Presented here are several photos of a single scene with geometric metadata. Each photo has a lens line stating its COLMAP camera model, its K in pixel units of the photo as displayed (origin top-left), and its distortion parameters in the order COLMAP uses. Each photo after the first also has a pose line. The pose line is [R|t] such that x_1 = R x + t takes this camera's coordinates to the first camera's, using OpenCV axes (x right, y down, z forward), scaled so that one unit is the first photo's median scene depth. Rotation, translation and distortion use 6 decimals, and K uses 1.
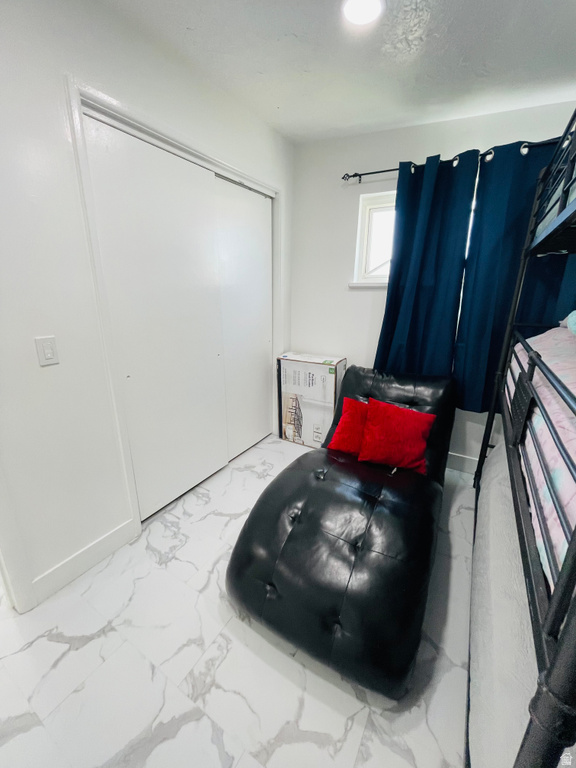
lens RADIAL K [[310.1, 0, 286.6], [0, 310.1, 385.7], [0, 0, 1]] dist [-0.002102, -0.000099]
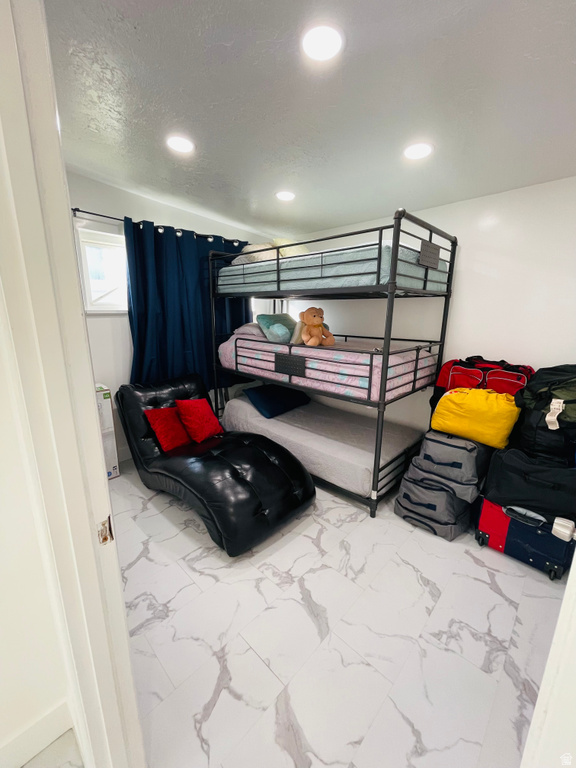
lens RADIAL K [[310.1, 0, 286.6], [0, 310.1, 385.7], [0, 0, 1]] dist [-0.002102, -0.000099]
pose [[0.218493, -0.235306, 0.947044, -1.295710], [0.278049, 0.945275, 0.170718, -0.167977], [-0.935387, 0.226024, 0.271962, 0.317580]]
